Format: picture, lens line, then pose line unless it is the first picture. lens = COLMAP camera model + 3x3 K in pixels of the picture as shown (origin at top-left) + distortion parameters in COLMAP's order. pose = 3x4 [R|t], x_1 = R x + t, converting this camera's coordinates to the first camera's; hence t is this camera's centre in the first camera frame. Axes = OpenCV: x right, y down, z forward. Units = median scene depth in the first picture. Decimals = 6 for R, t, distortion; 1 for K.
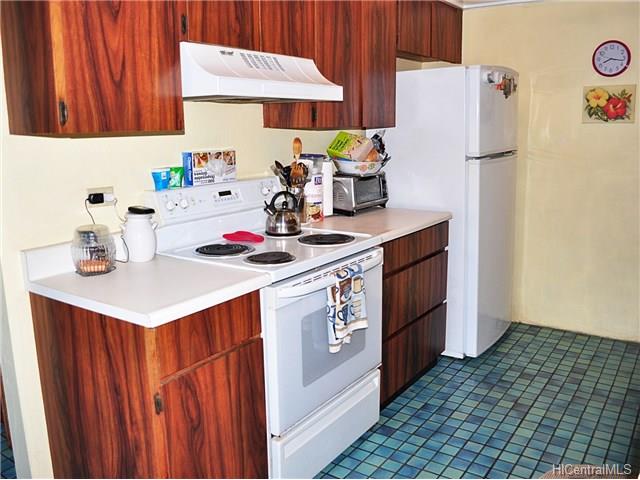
lens RADIAL K [[569.1, 0, 319.6], [0, 569.1, 237.1], [0, 0, 1]] dist [-0.091596, 0.014527]
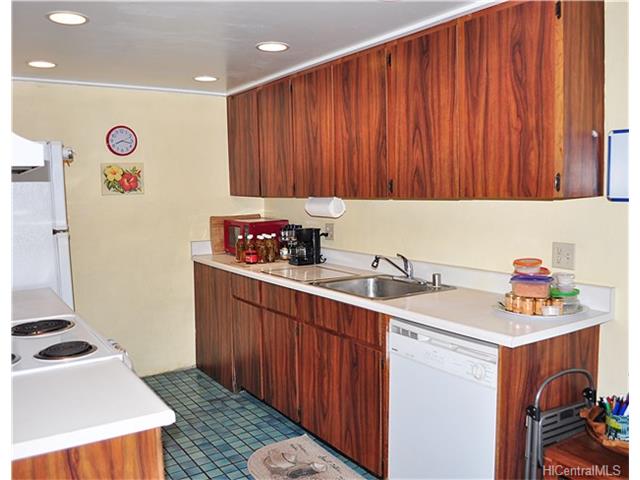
lens RADIAL K [[569.1, 0, 331.4], [0, 569.1, 243.1], [0, 0, 1]] dist [-0.091596, 0.014527]
pose [[0.359422, -0.081013, 0.929652, -0.485144], [0.189620, 0.981781, 0.012245, -0.039125], [-0.913707, 0.171879, 0.368236, 0.193034]]
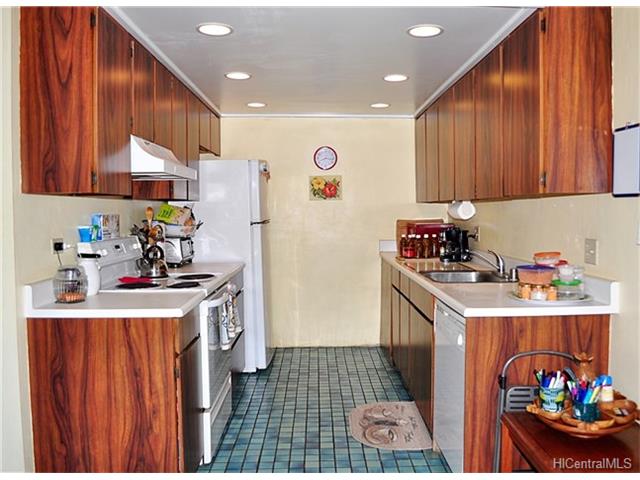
lens RADIAL K [[569.1, 0, 338.2], [0, 569.1, 241.6], [0, 0, 1]] dist [-0.091596, 0.014527]
pose [[0.797595, -0.024473, 0.602696, -0.426200], [0.111775, 0.987868, -0.107807, 0.083325], [-0.592746, 0.153353, 0.790655, -0.246002]]
